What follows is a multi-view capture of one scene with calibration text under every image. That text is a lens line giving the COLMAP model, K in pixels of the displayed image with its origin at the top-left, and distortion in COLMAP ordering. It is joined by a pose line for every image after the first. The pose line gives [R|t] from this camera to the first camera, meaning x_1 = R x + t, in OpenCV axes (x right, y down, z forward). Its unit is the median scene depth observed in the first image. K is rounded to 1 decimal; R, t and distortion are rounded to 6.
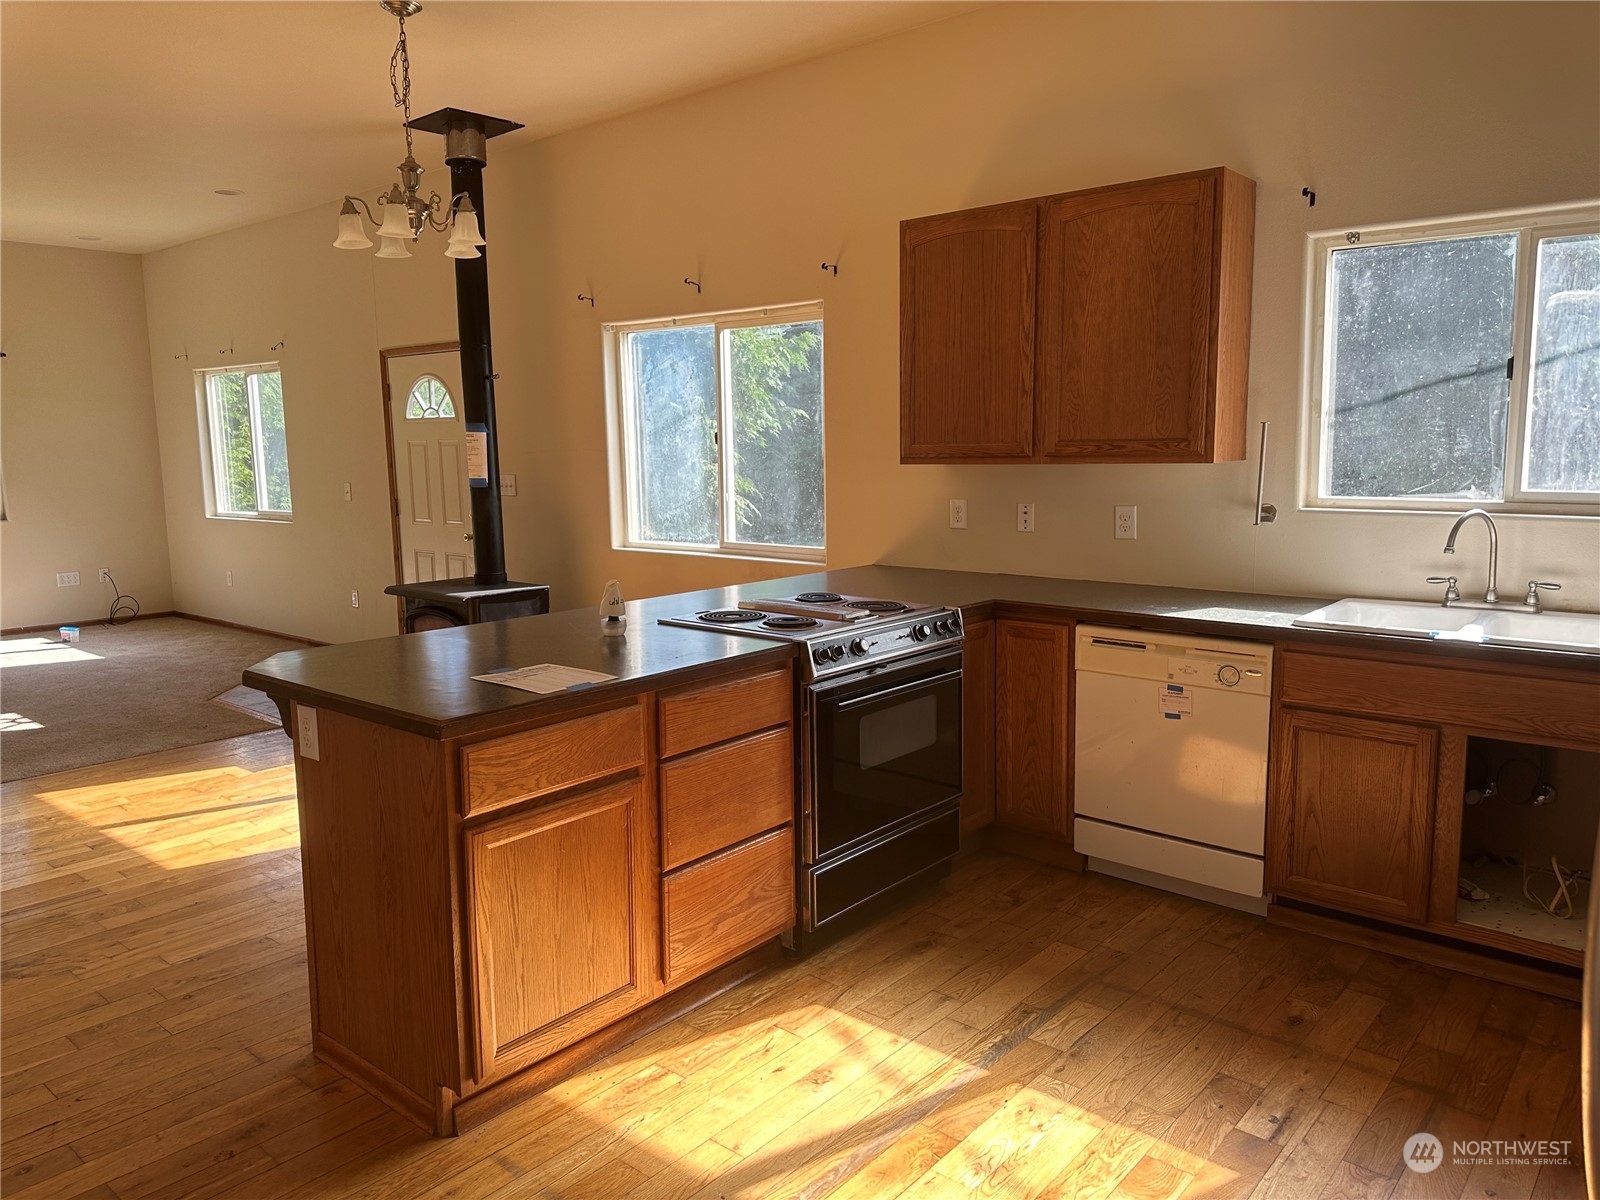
lens RADIAL K [[1138.7, 0, 888.9], [0, 1138.7, 600.4], [0, 0, 1]] dist [0.002545, -0.045568]
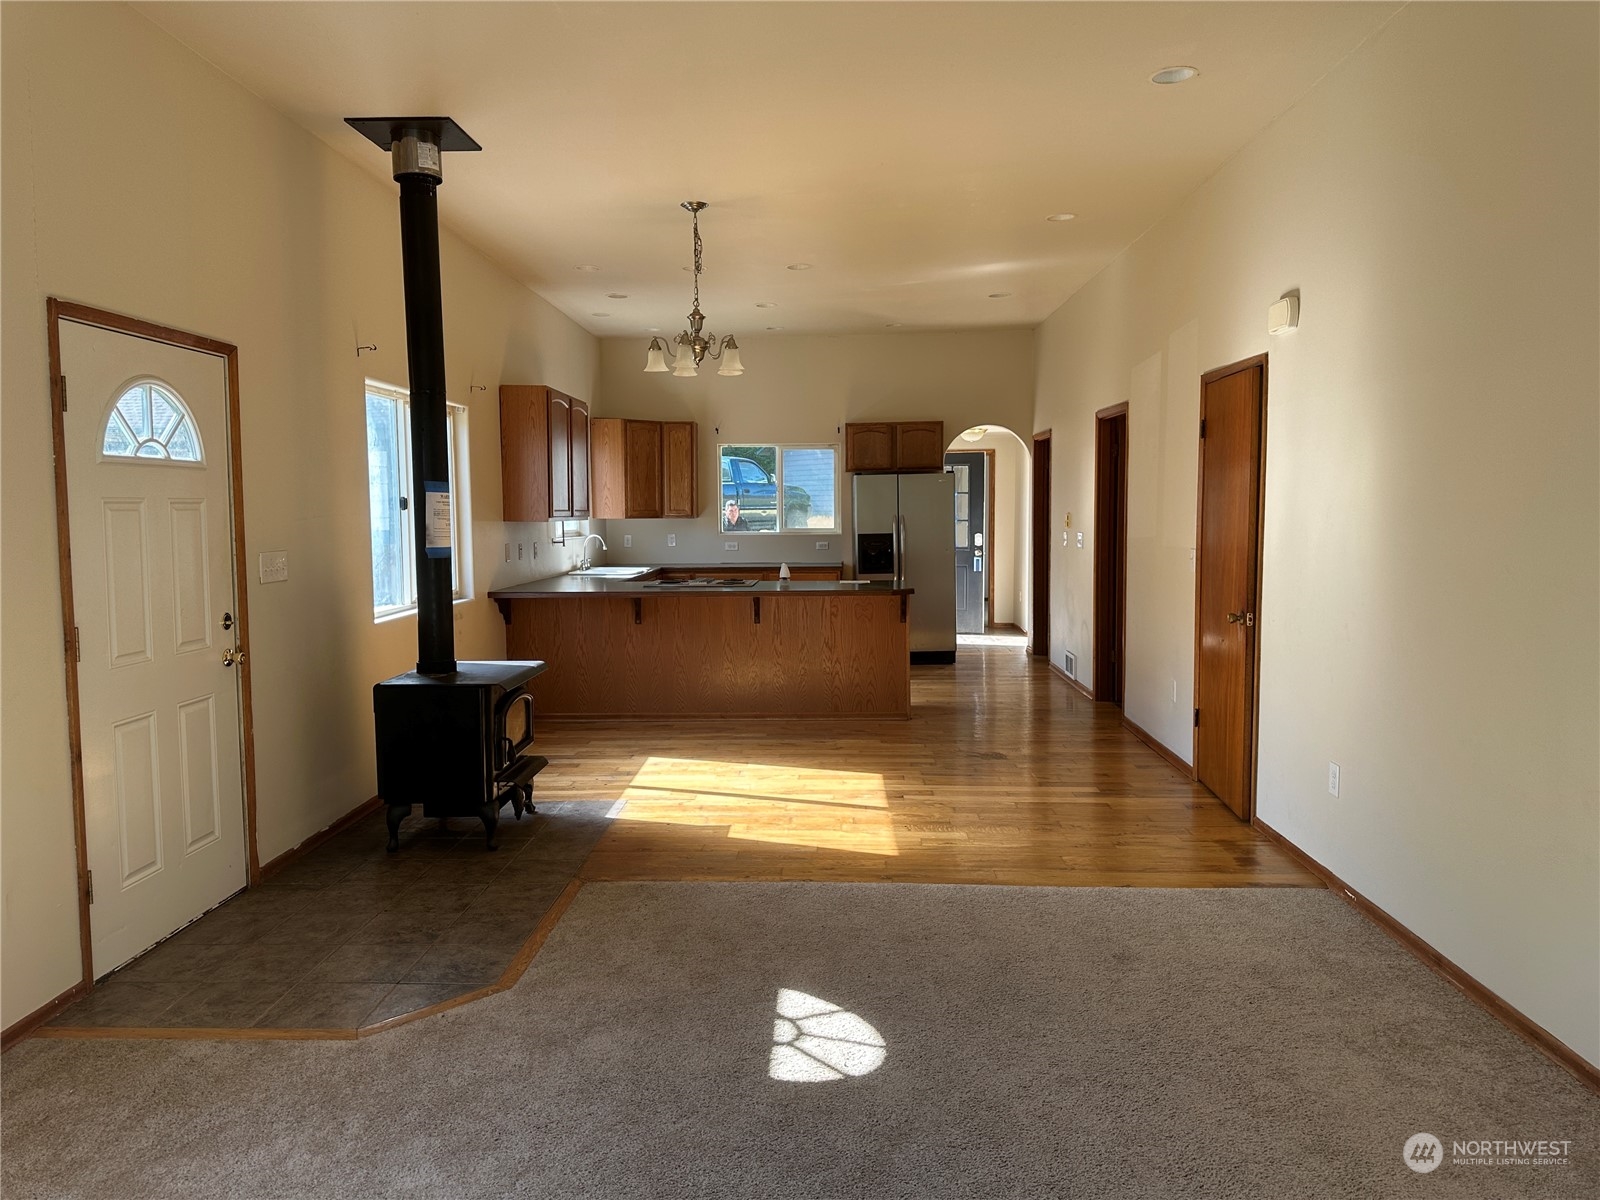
lens RADIAL K [[1147.9, 0, 800.0], [0, 1147.9, 600.0], [0, 0, 1]] dist [-0.000440, -0.002819]
pose [[-0.584455, -0.052218, 0.809744, -0.993386], [0.125018, 0.980217, 0.153447, -0.136706], [-0.801737, 0.190916, -0.566364, 1.047187]]
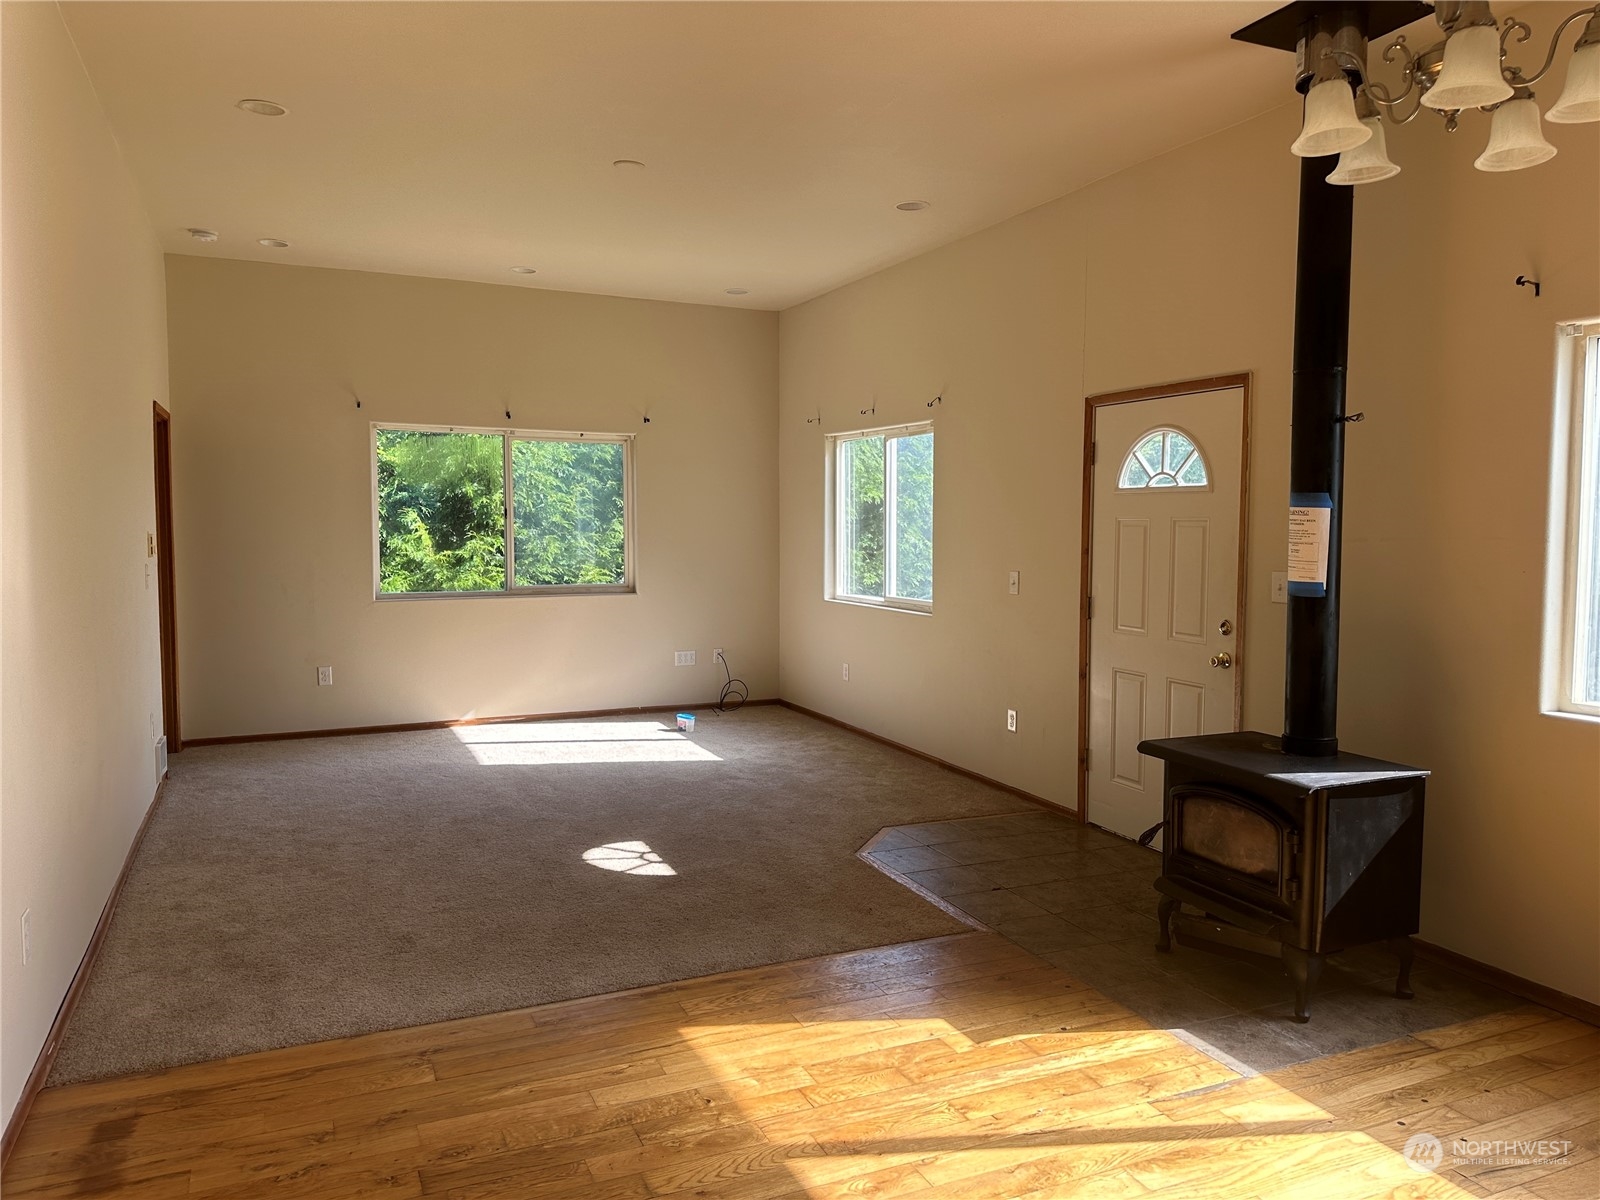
lens RADIAL K [[1147.9, 0, 800.0], [0, 1147.9, 600.0], [0, 0, 1]] dist [-0.000440, -0.002819]
pose [[0.877036, 0.046275, -0.478190, -0.248113], [-0.078049, 0.995851, -0.046778, -0.038650], [0.474042, 0.078348, 0.877010, 0.265381]]
